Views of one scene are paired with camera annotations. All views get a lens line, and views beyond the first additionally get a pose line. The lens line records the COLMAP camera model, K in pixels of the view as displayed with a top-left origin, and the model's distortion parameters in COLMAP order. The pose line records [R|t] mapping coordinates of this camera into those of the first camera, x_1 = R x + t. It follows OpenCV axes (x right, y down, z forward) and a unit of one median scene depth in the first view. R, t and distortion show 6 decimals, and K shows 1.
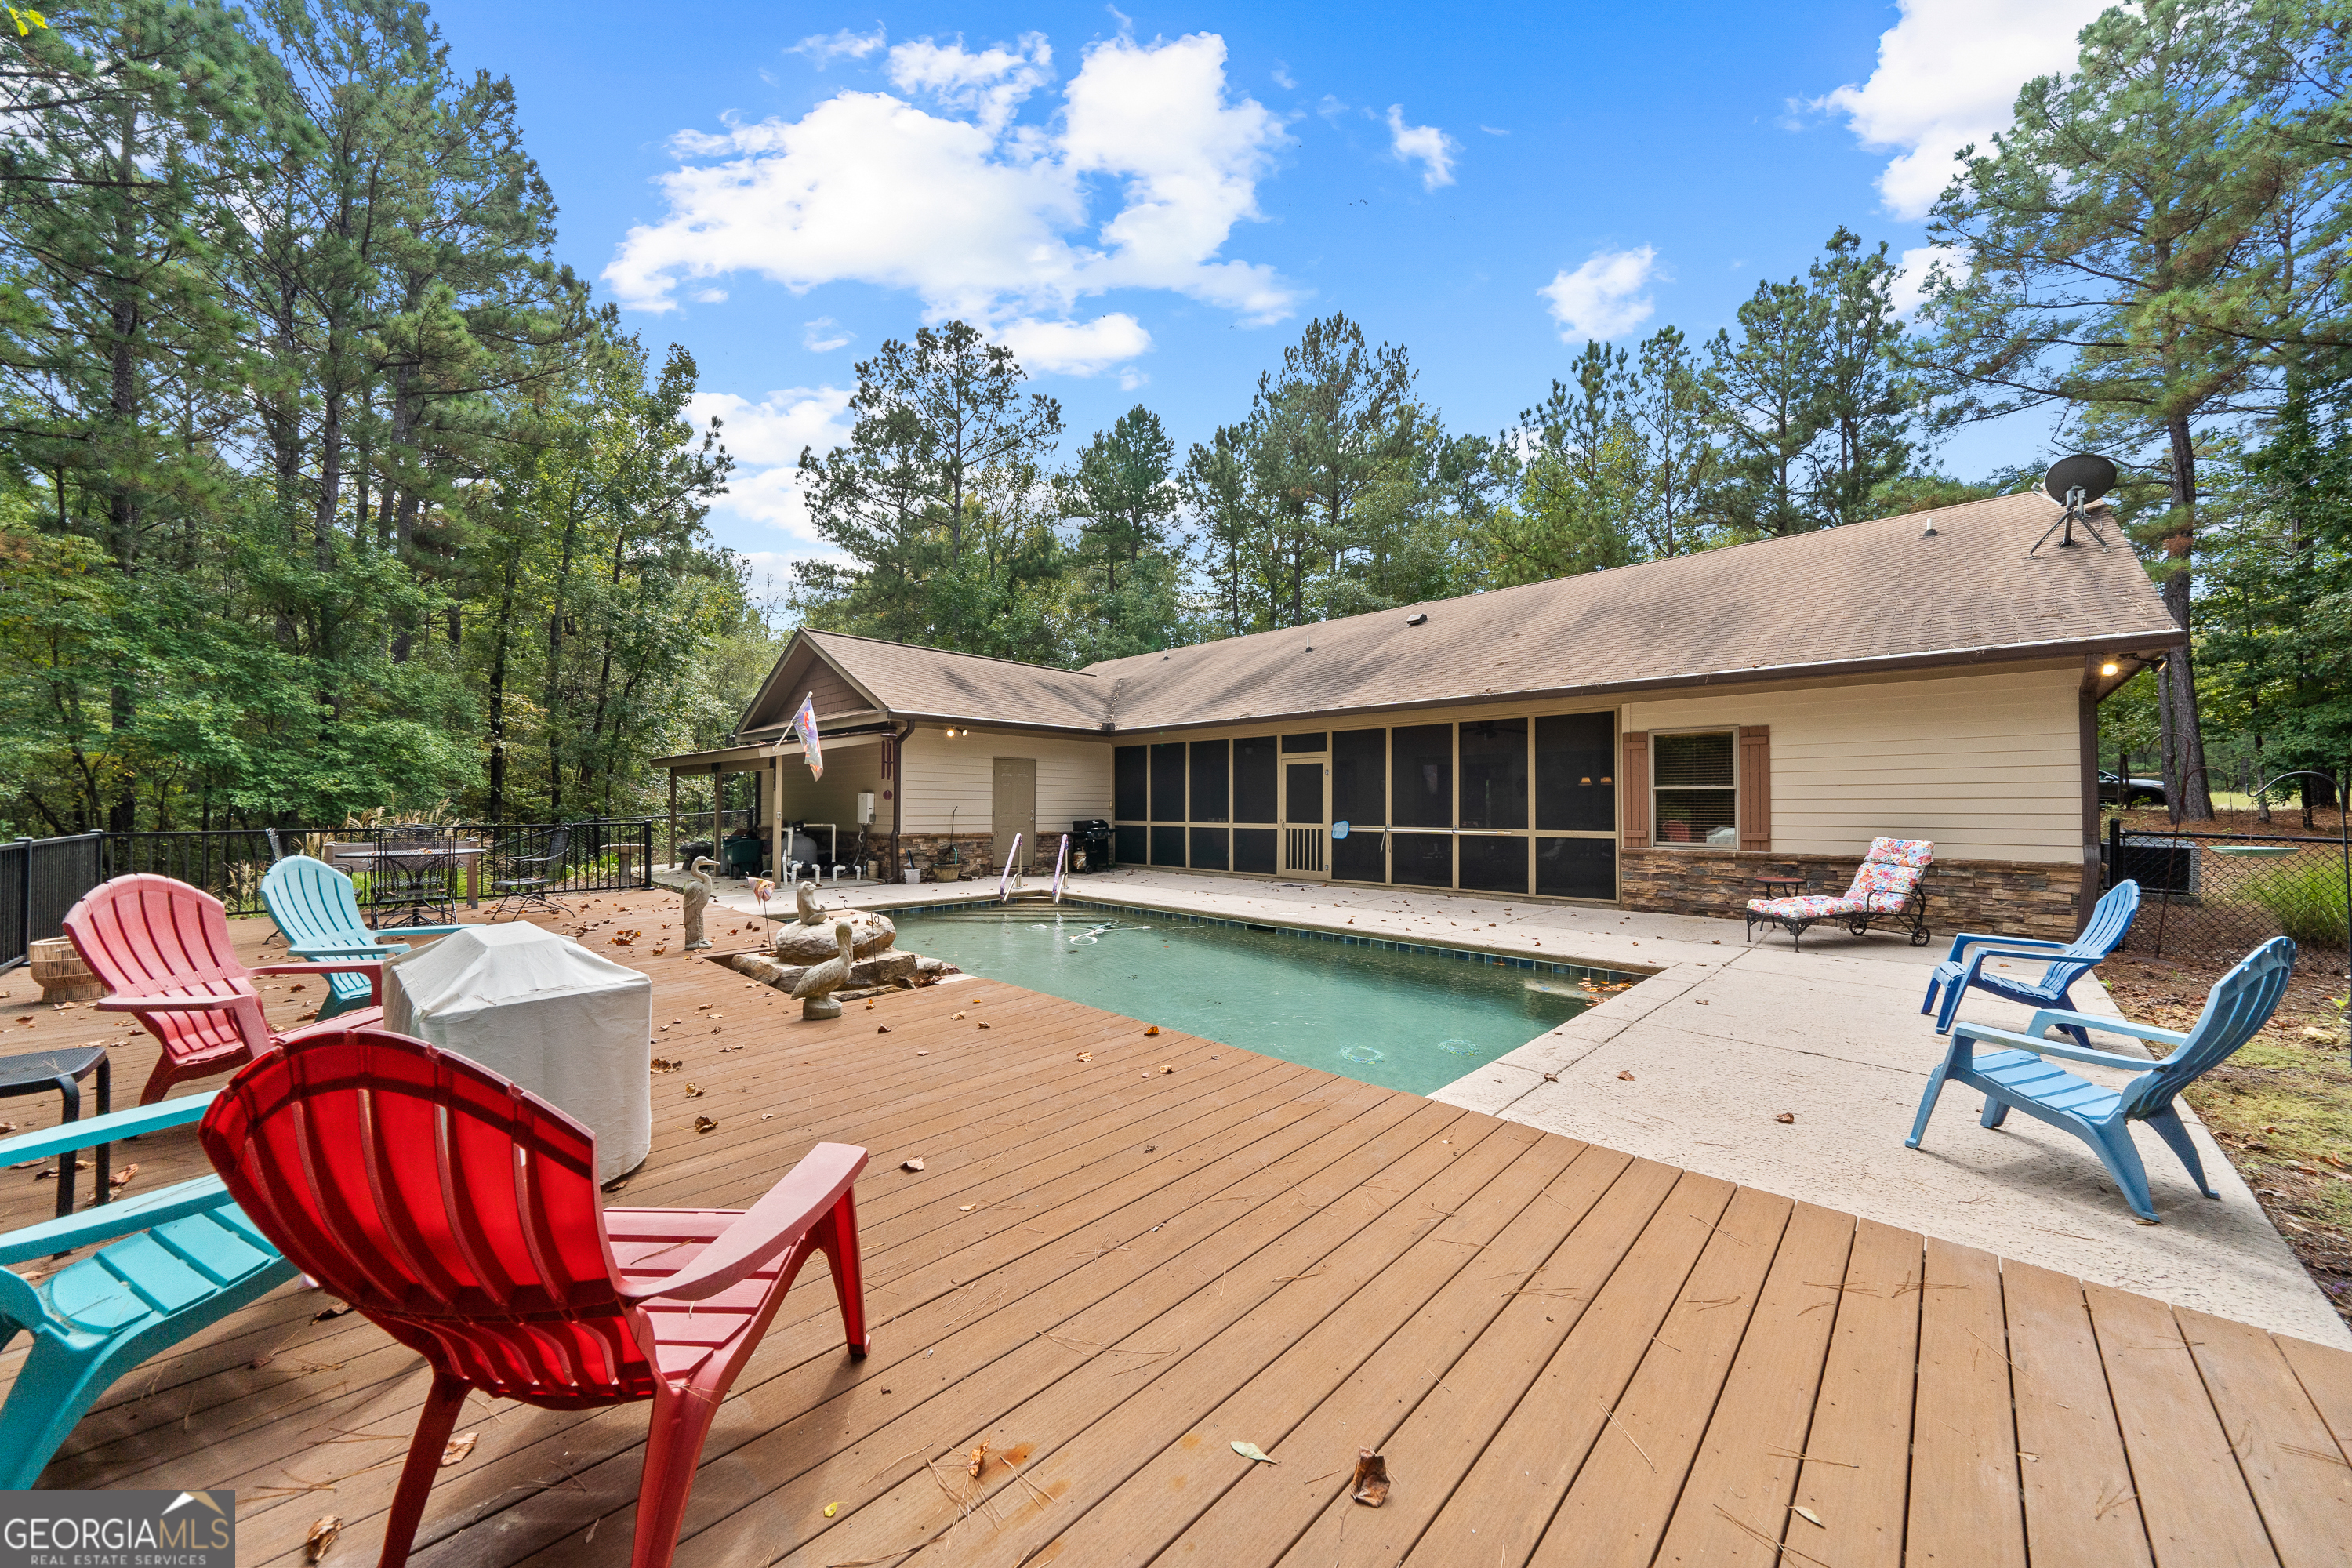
lens RADIAL K [[818.1, 0, 1170.8], [0, 818.1, 796.3], [0, 0, 1]] dist [0.000318, -0.000005]
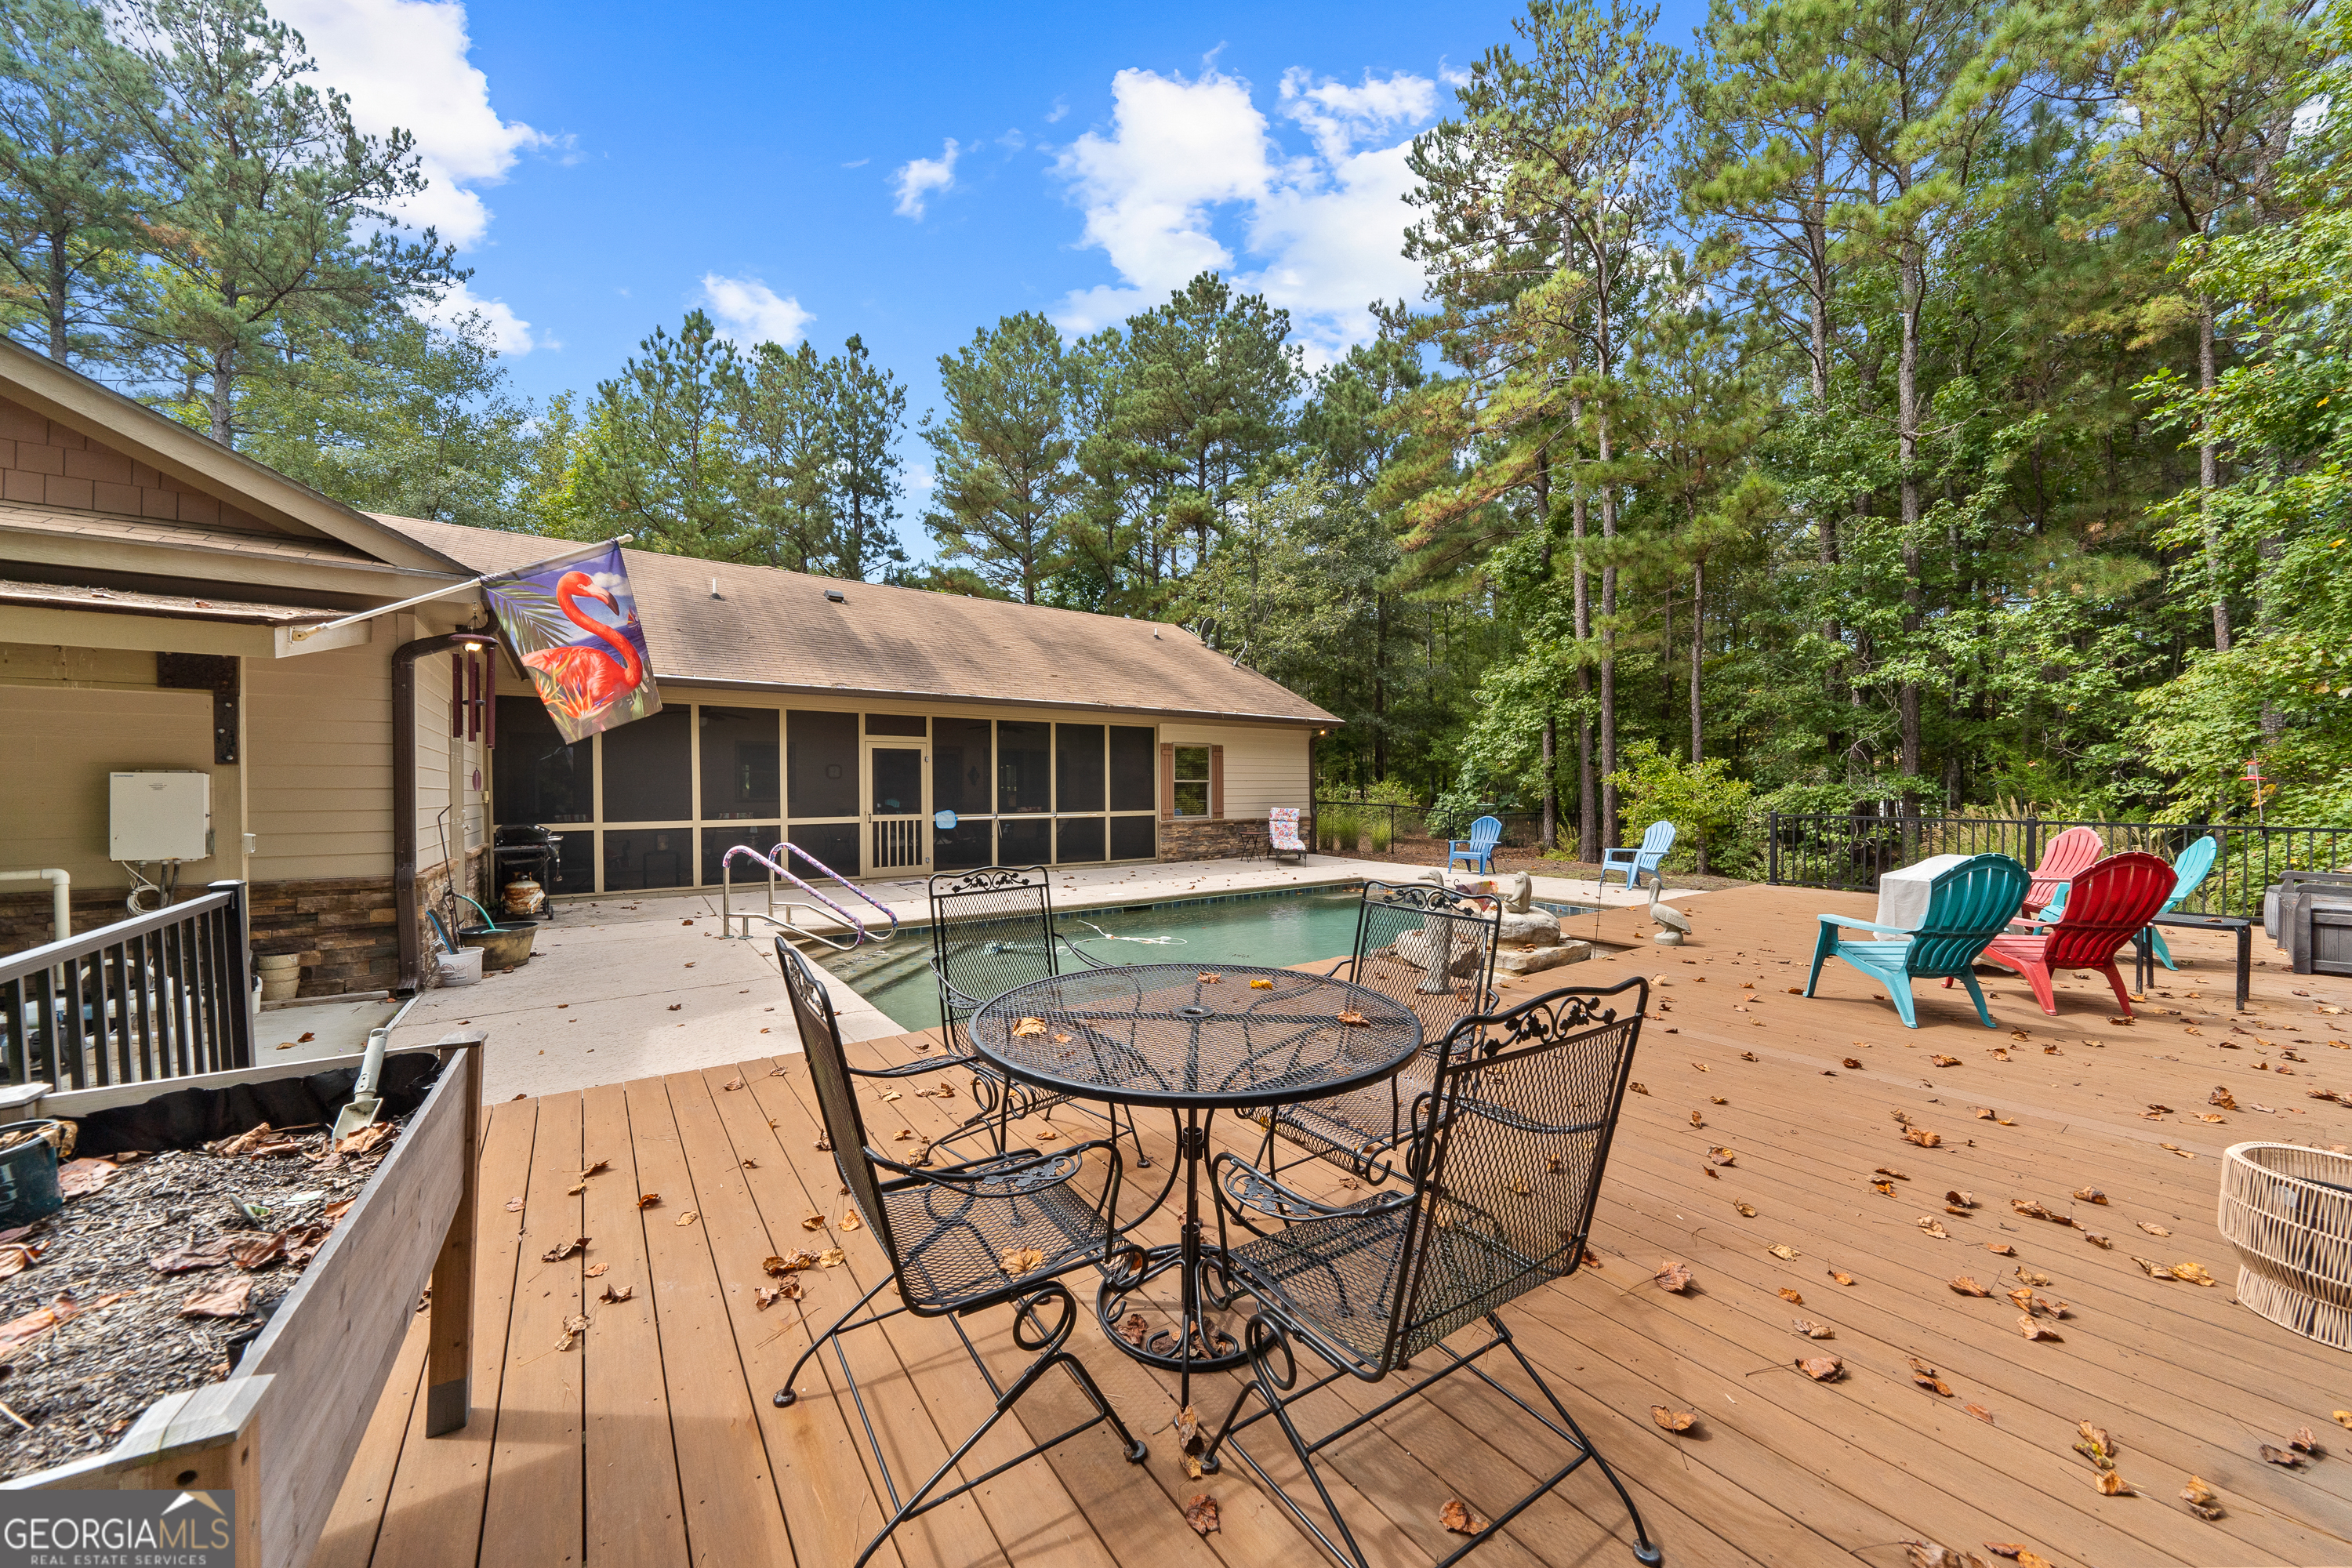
lens RADIAL K [[820.4, 0, 1176.1], [0, 820.4, 804.8], [0, 0, 1]] dist [-0.002814, -0.000199]
pose [[0.167795, -0.021941, 0.985578, -0.820773], [-0.007228, 0.999698, 0.023486, -0.001359], [-0.985795, -0.011065, 0.167585, 0.661765]]
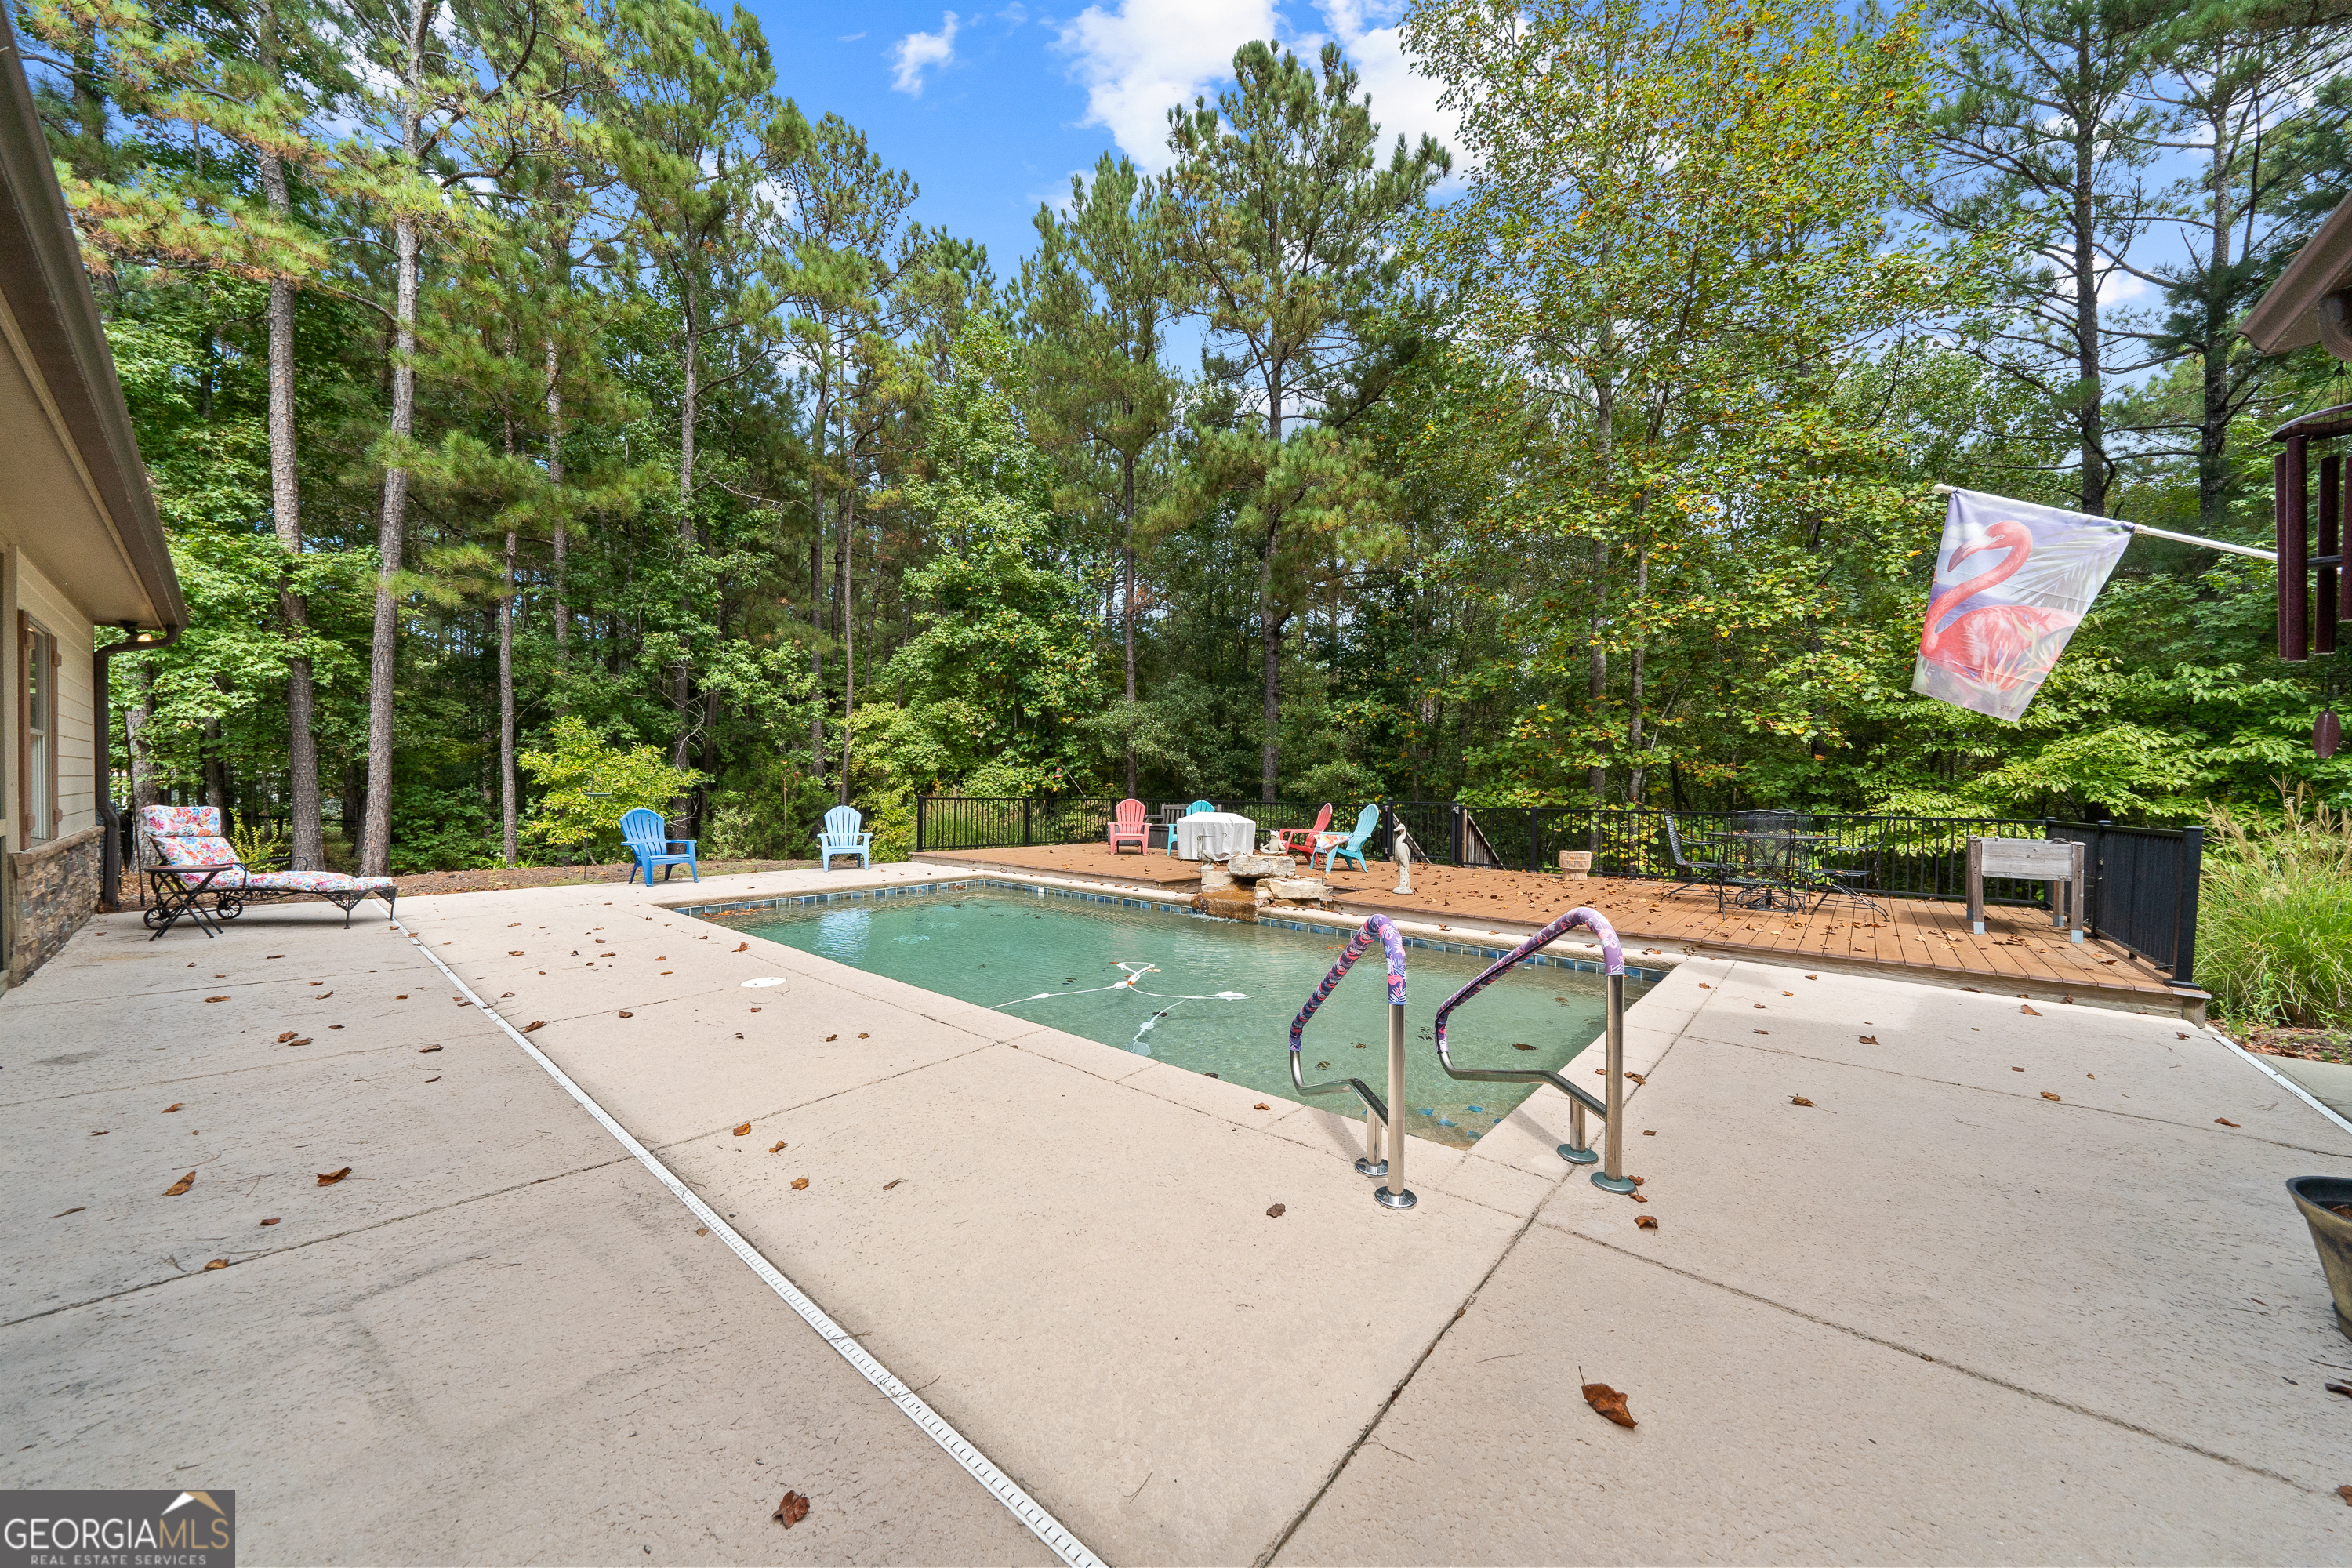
lens RADIAL K [[824.6, 0, 1183.7], [0, 824.6, 787.0], [0, 0, 1]] dist [-0.003249, -0.000019]
pose [[-0.997873, -0.013721, -0.063725, -0.082620], [-0.012945, 0.999837, -0.012577, 0.020844], [0.063888, -0.011725, -0.997888, 1.404725]]
